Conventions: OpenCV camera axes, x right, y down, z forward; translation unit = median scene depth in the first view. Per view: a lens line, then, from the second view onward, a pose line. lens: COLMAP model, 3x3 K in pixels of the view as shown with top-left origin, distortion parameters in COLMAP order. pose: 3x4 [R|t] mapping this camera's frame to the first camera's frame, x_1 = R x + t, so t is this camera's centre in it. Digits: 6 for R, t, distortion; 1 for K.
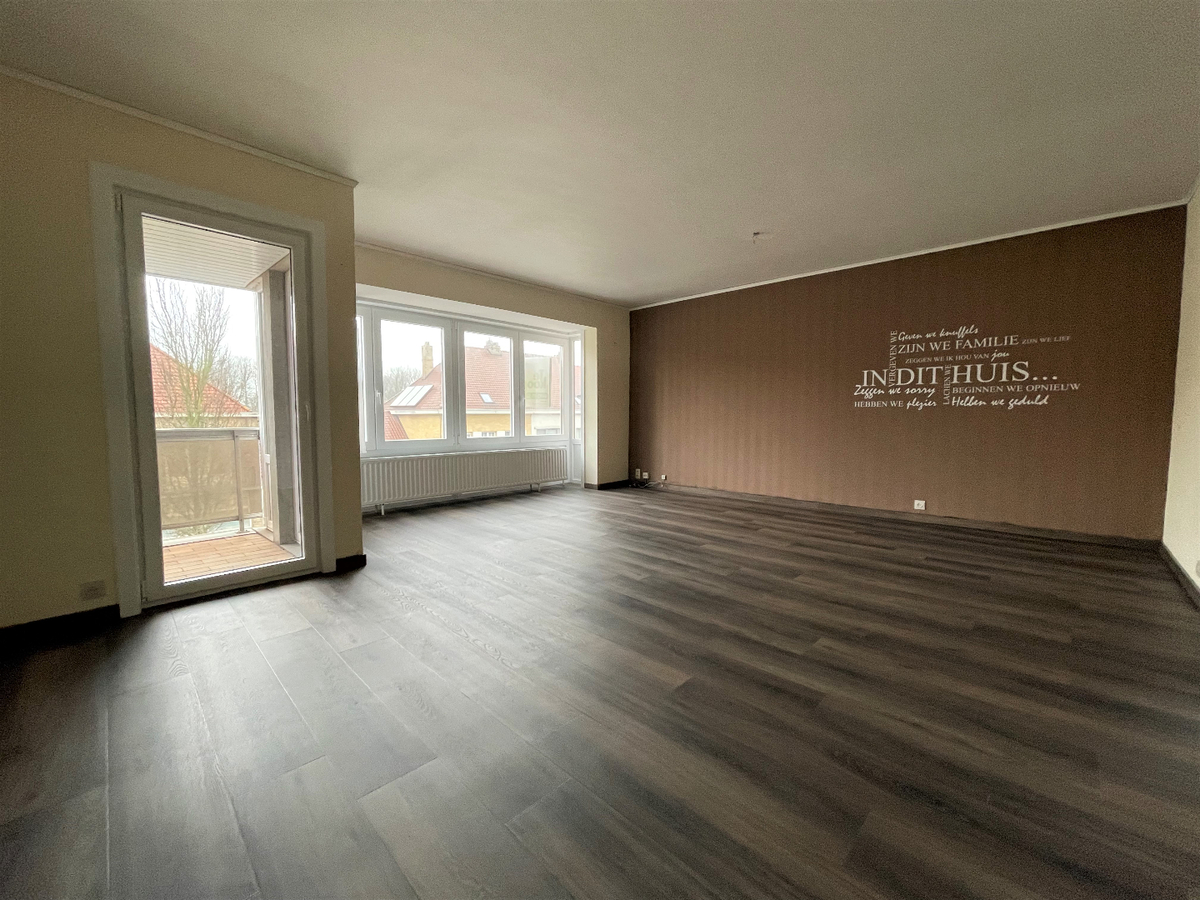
lens RADIAL K [[489.3, 0, 593.6], [0, 489.3, 448.4], [0, 0, 1]] dist [-0.004705, 0.003469]
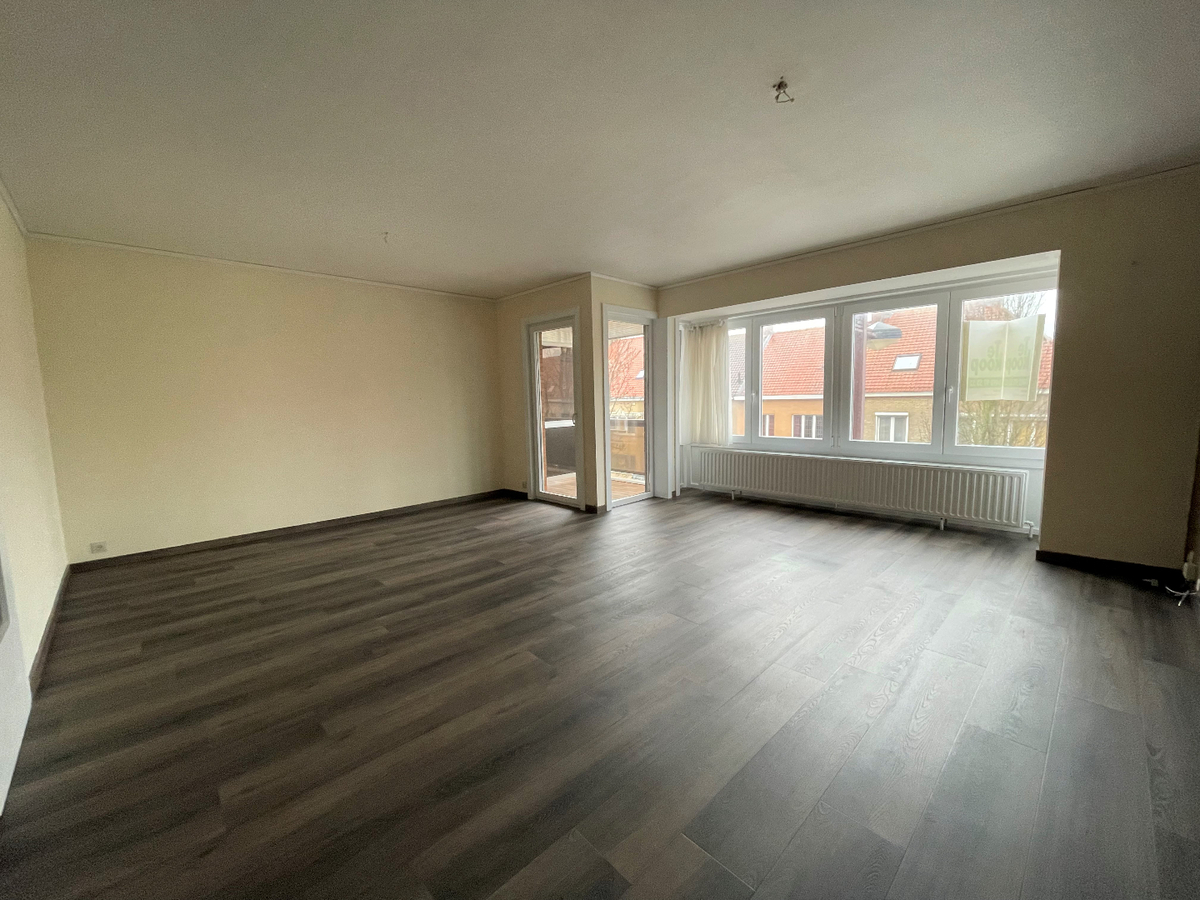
lens RADIAL K [[489.3, 0, 593.6], [0, 489.3, 448.4], [0, 0, 1]] dist [-0.004705, 0.003469]
pose [[-0.050368, 0.104063, -0.993295, 1.381882], [-0.042356, 0.993440, 0.106226, -0.177986], [0.997832, 0.047422, -0.045629, 1.339595]]
